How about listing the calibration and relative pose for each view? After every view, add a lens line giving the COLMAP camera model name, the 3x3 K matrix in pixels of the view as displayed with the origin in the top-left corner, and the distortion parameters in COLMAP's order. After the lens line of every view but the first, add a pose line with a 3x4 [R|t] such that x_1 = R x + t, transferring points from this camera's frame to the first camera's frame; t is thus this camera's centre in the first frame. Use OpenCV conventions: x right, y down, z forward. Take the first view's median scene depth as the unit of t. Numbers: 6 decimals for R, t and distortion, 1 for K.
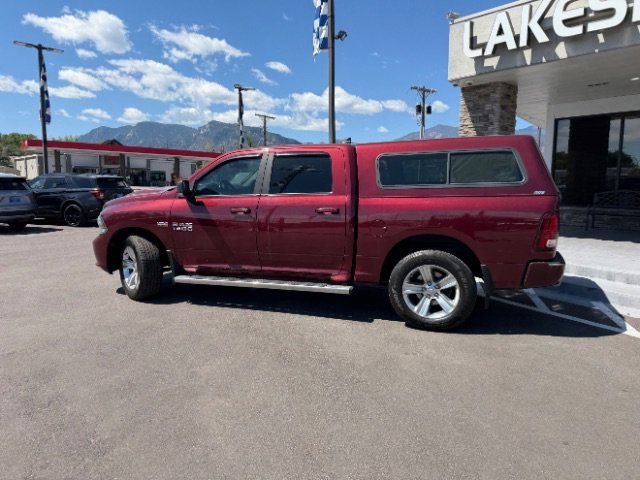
lens RADIAL K [[451.4, 0, 318.5], [0, 451.4, 234.9], [0, 0, 1]] dist [0.025798, -0.032732]
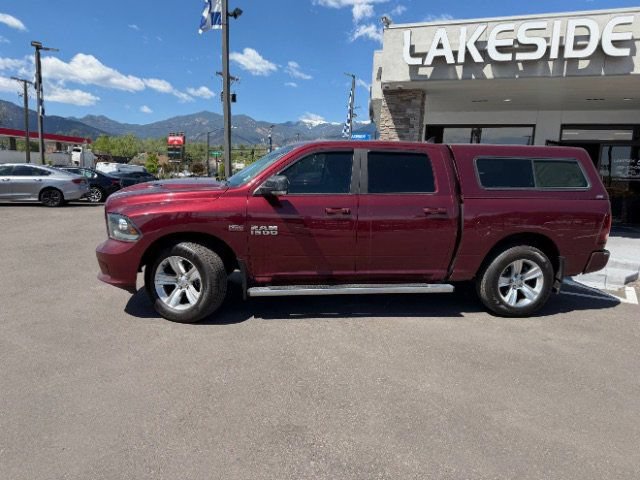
lens RADIAL K [[451.4, 0, 318.5], [0, 451.4, 240.7], [0, 0, 1]] dist [0.025798, -0.032732]
pose [[0.877476, -0.038661, 0.478060, -0.396644], [0.019080, 0.998771, 0.045750, -0.022130], [-0.479241, -0.031023, 0.877135, 0.138355]]
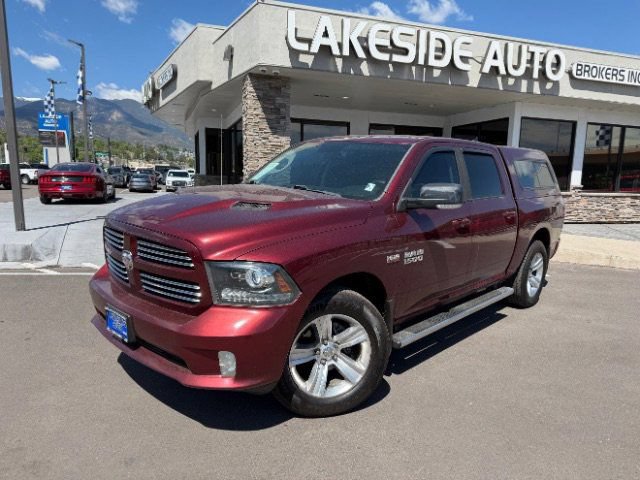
lens RADIAL K [[451.4, 0, 326.0], [0, 451.4, 242.5], [0, 0, 1]] dist [0.025798, -0.032732]
pose [[0.398581, -0.125643, 0.908486, -0.590757], [0.074164, 0.991743, 0.104619, -0.071732], [-0.914130, 0.025677, 0.404608, 0.553779]]
